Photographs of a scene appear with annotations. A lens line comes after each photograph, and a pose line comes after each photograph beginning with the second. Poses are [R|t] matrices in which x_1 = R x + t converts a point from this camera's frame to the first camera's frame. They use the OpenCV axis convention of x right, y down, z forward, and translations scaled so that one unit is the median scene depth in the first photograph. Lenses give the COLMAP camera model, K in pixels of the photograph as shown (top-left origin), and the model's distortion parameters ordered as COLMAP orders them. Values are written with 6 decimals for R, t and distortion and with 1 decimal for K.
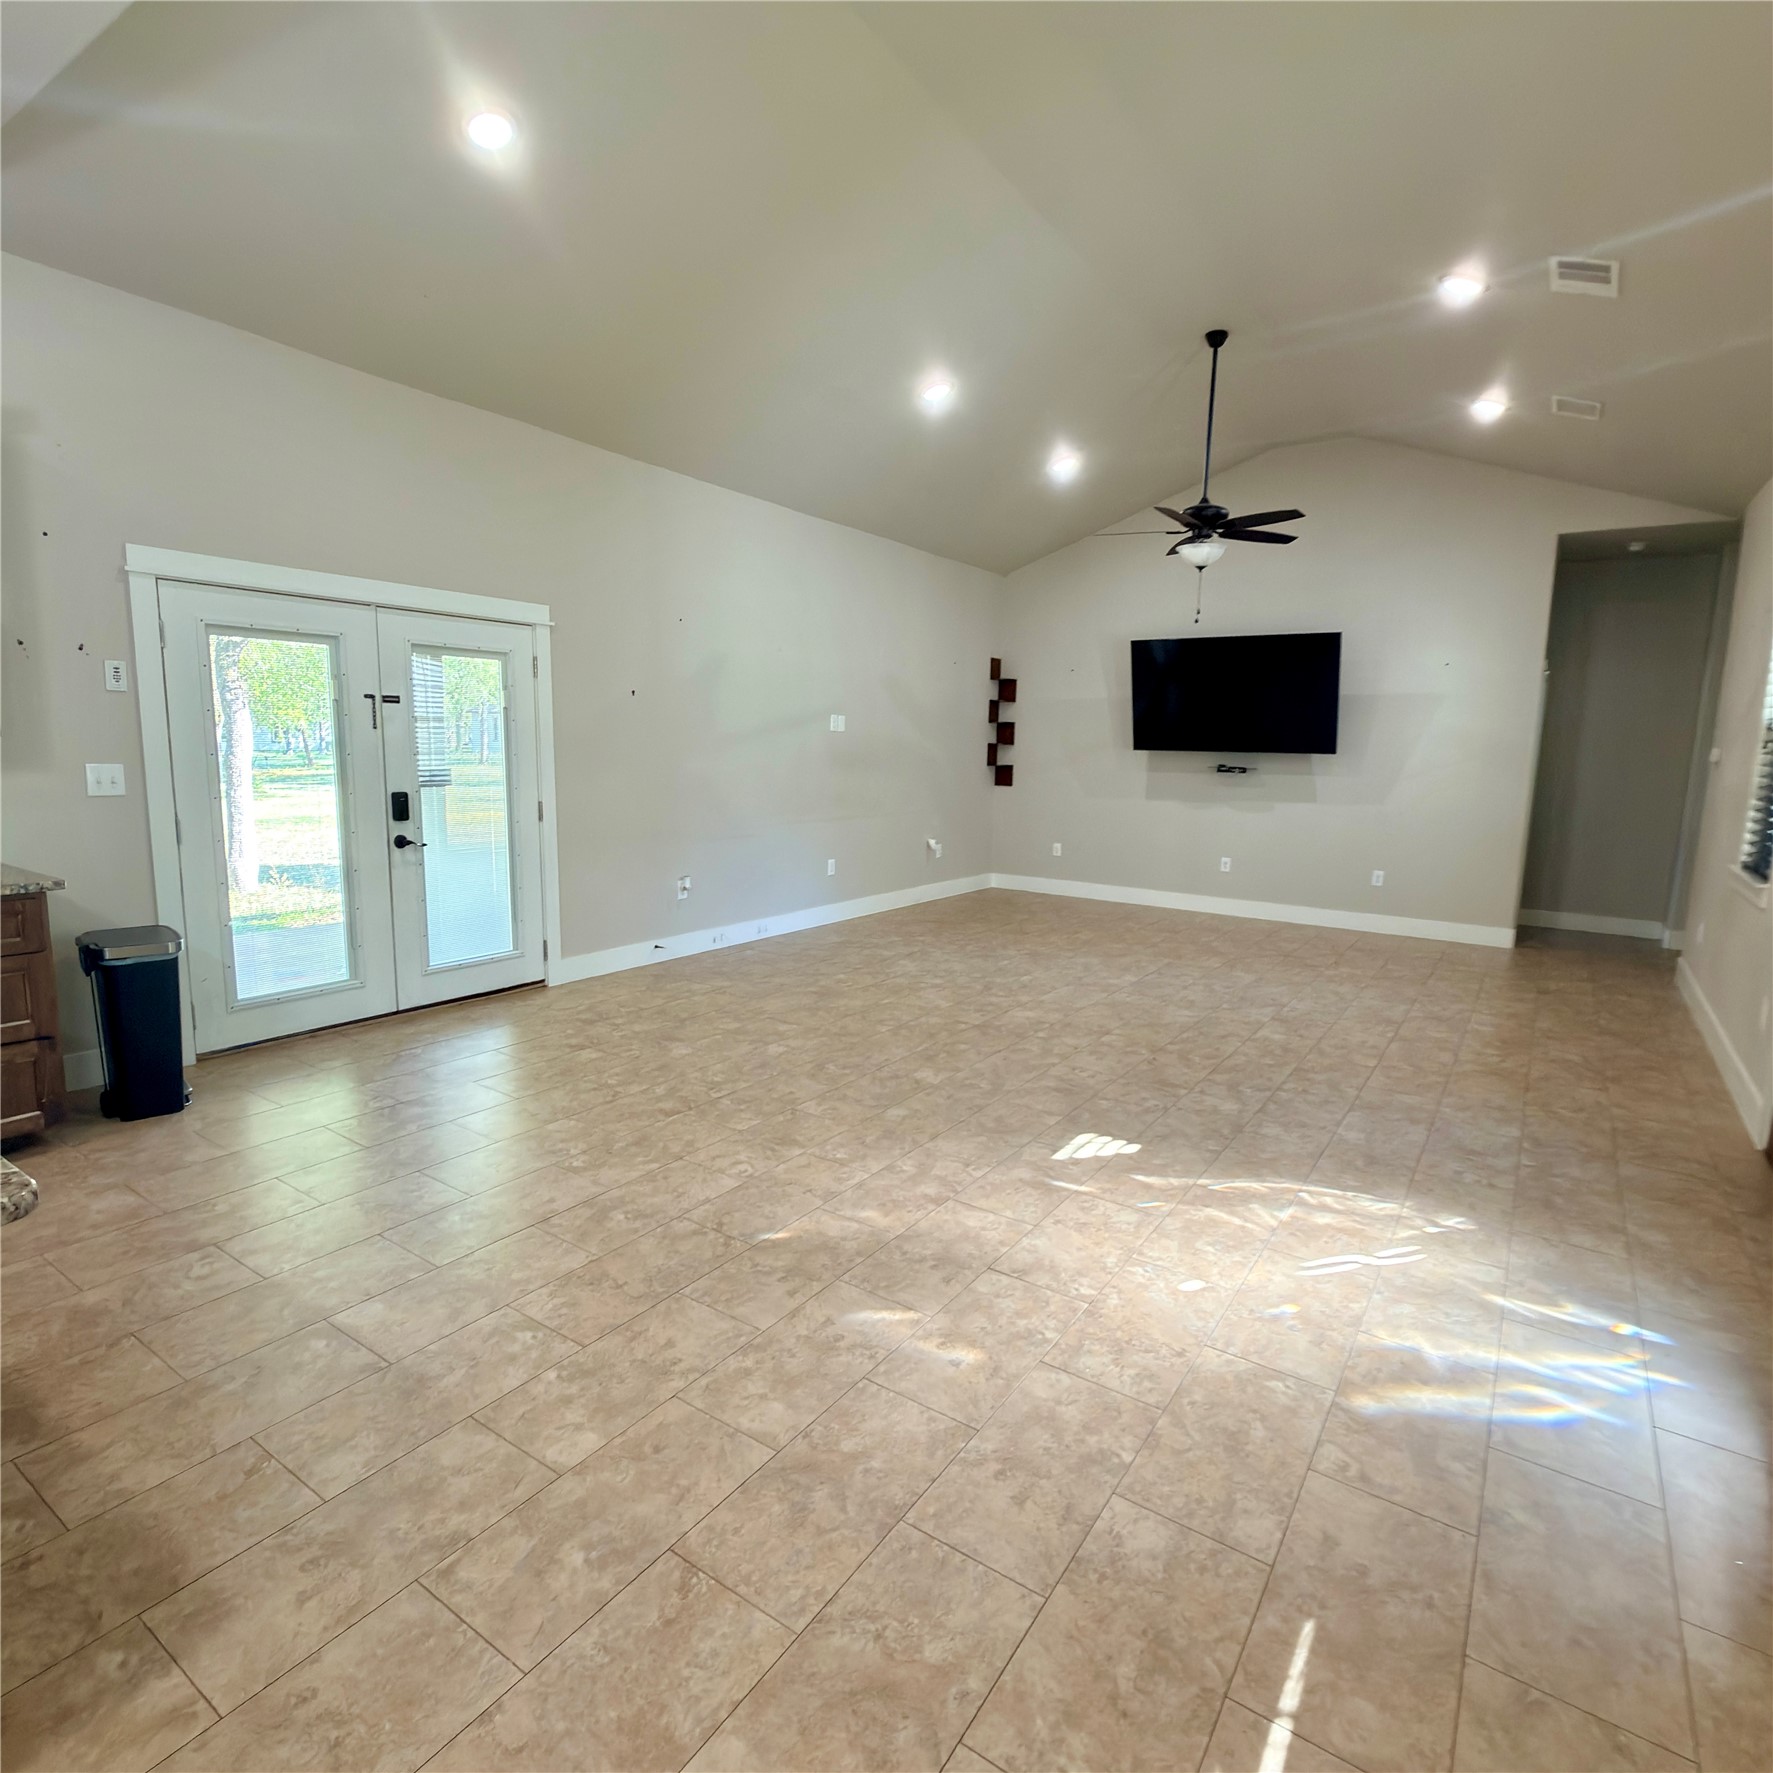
lens RADIAL K [[996.7, 0, 891.3], [0, 996.7, 889.1], [0, 0, 1]] dist [-0.000491, -0.000878]
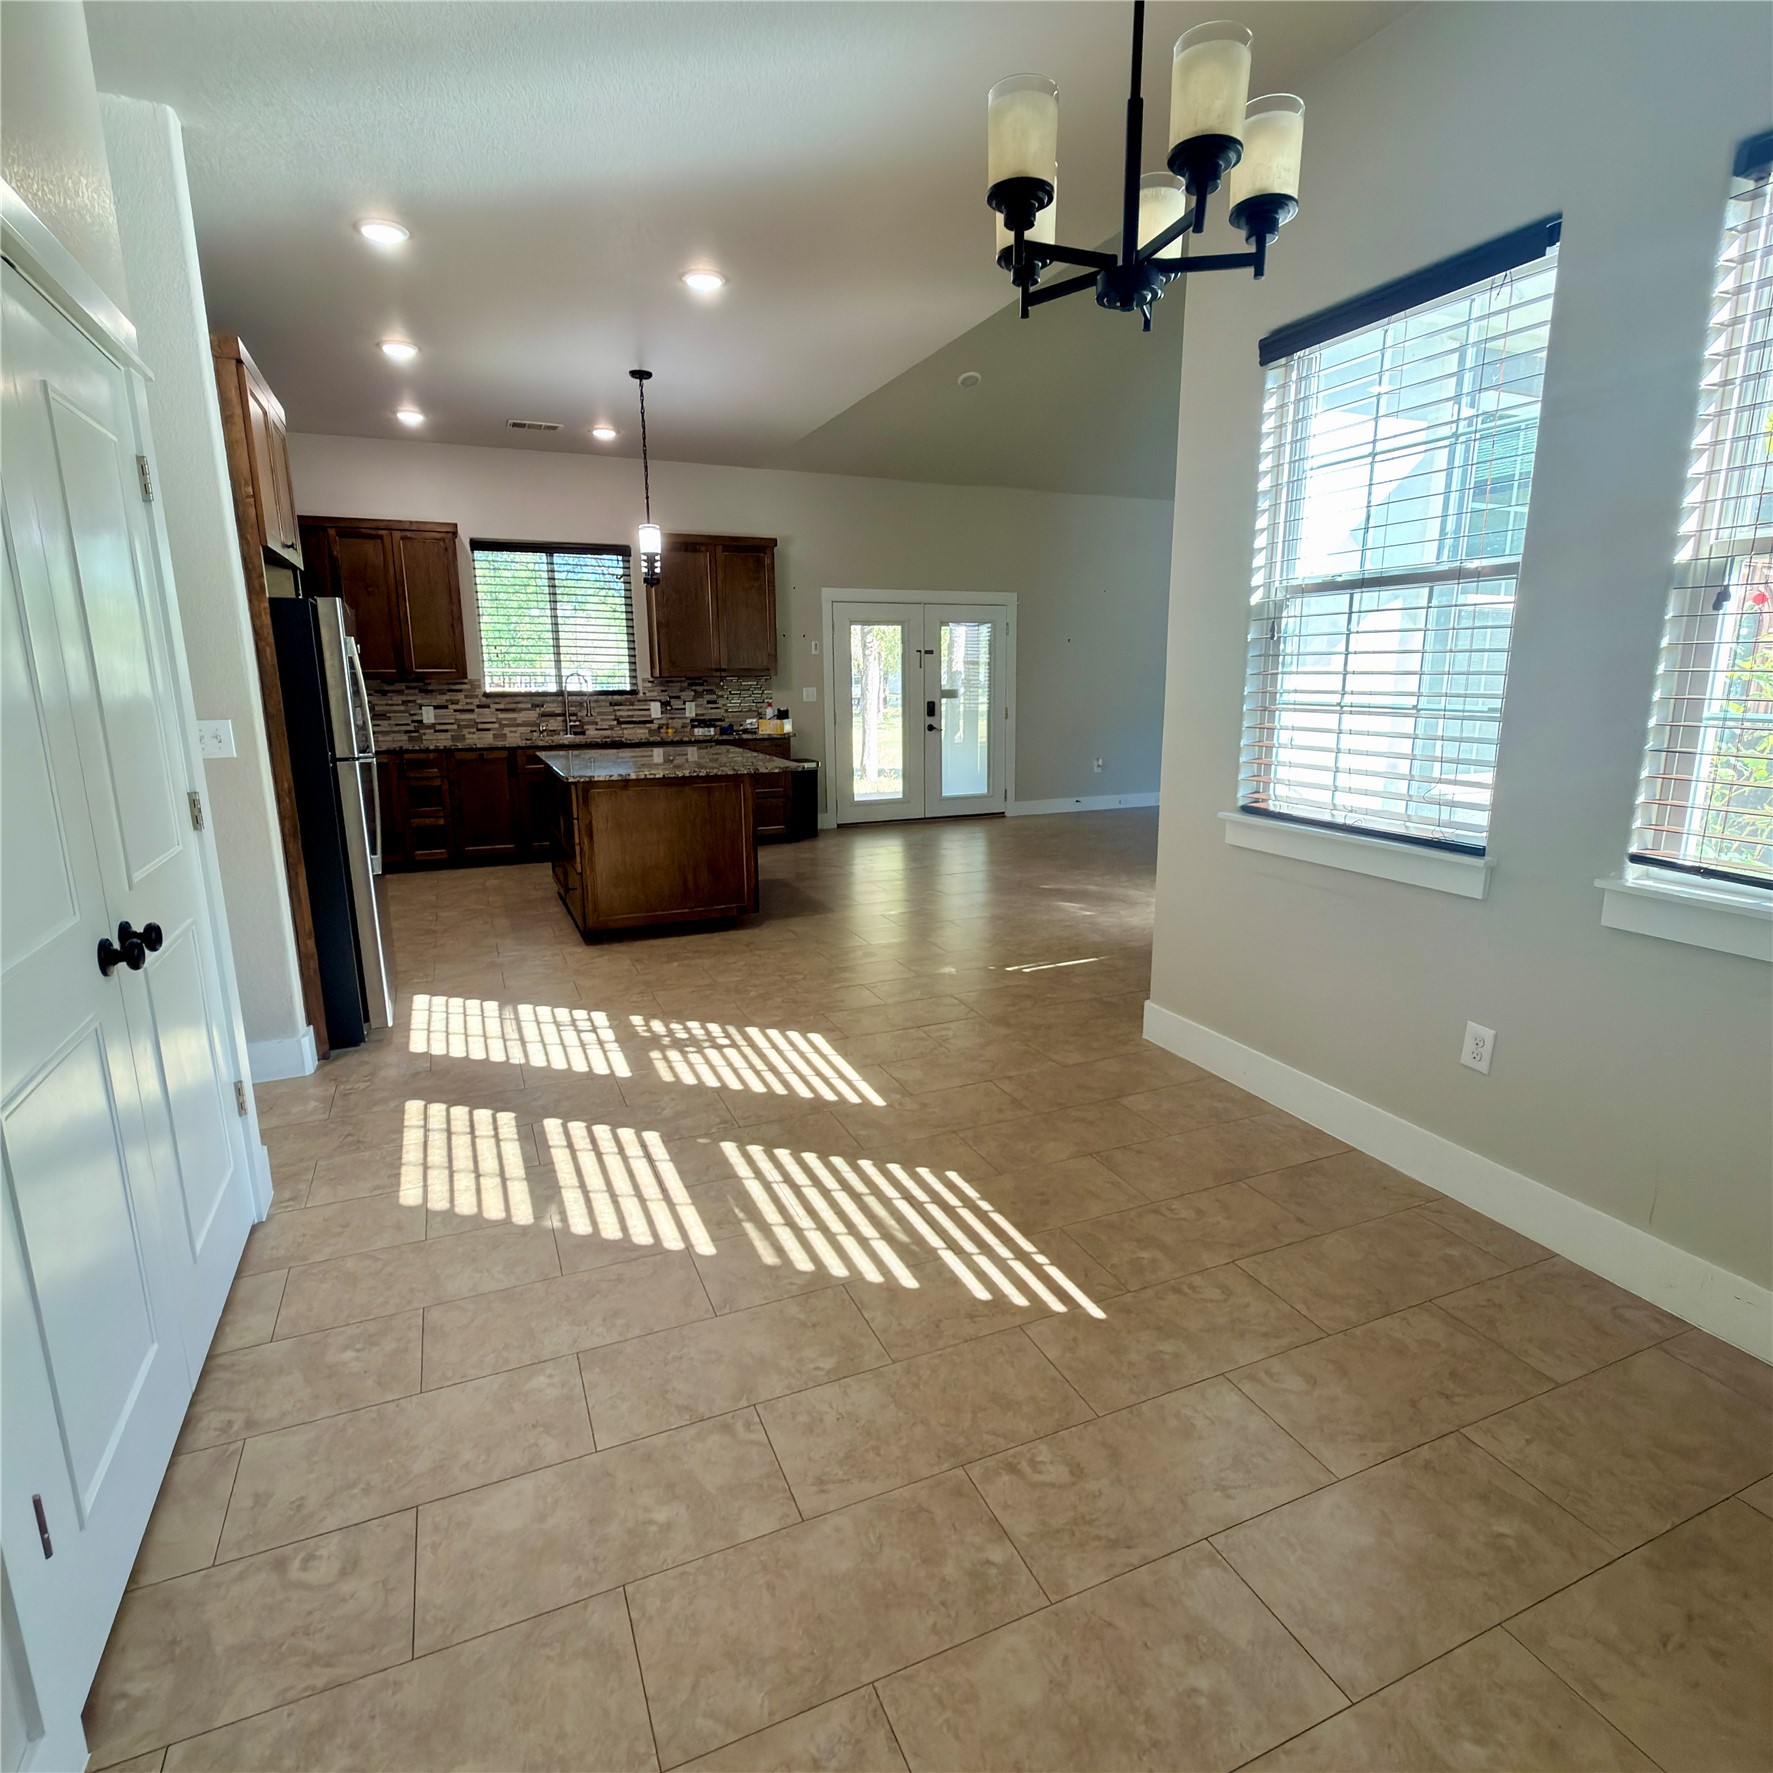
lens RADIAL K [[1012.4, 0, 886.5], [0, 1012.4, 886.5], [0, 0, 1]] dist [-0.000255, -0.000179]
pose [[0.843163, 0.082354, -0.531313, 0.634599], [-0.050917, 0.995989, 0.073577, 0.151557], [0.535241, -0.034984, 0.843974, -0.889425]]
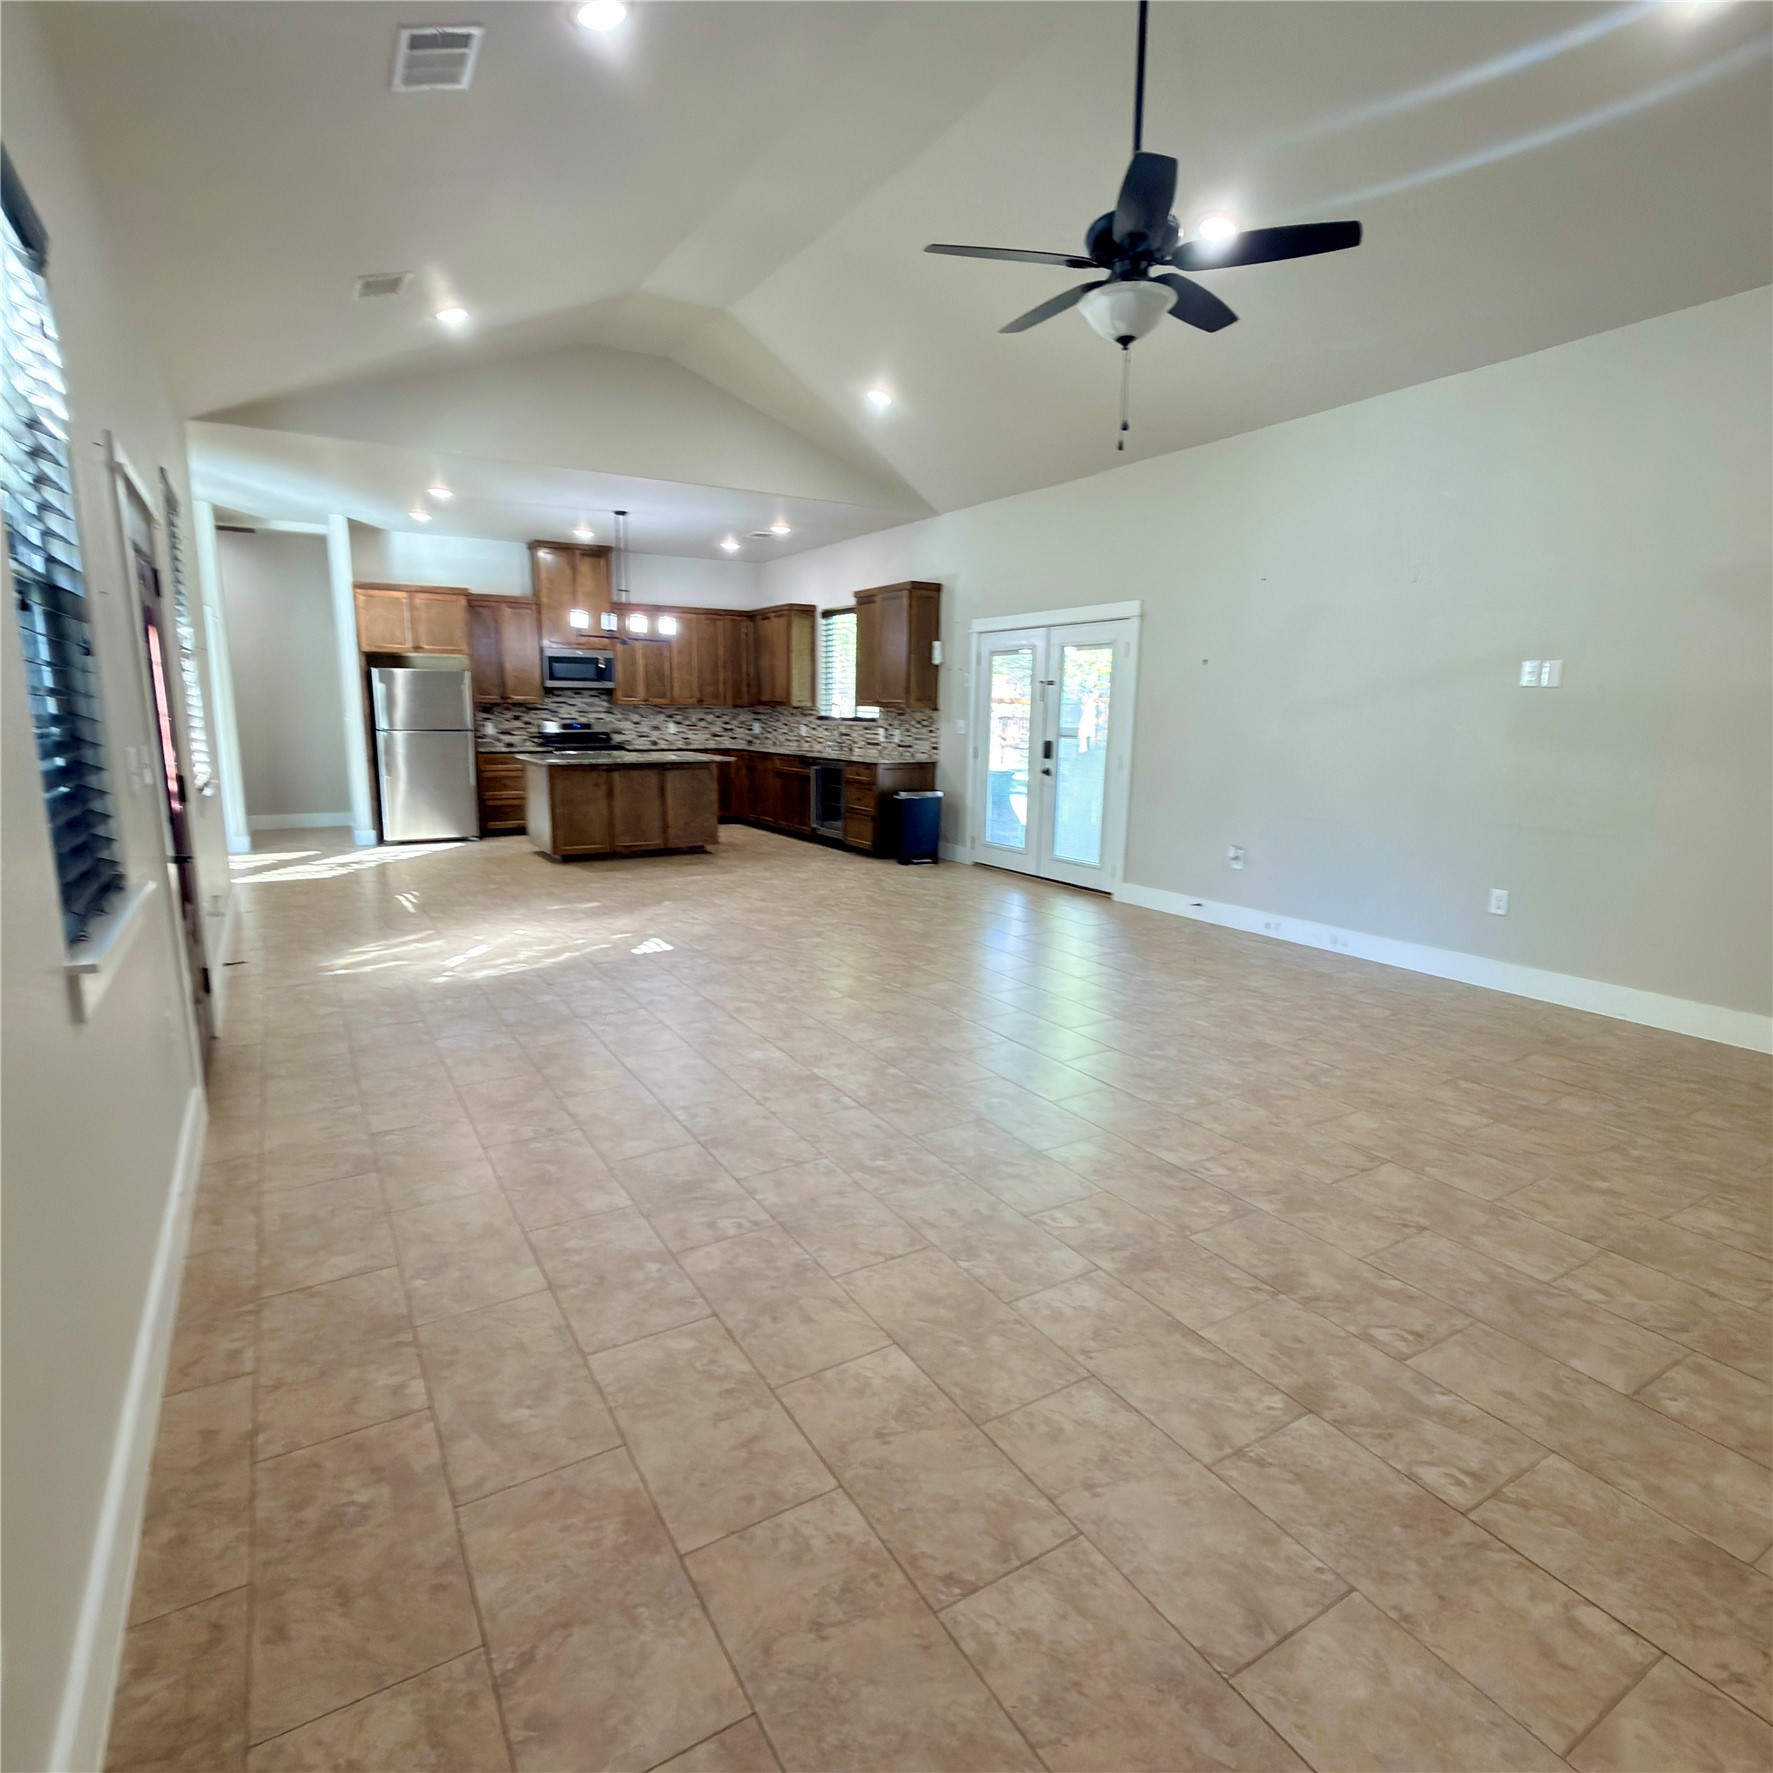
lens RADIAL K [[996.7, 0, 891.3], [0, 996.7, 889.1], [0, 0, 1]] dist [-0.000491, -0.000878]
pose [[-0.420232, 0.130930, -0.897921, 1.416636], [-0.156370, 0.964284, 0.213788, -0.221674], [0.893842, 0.230248, -0.384749, 1.881740]]
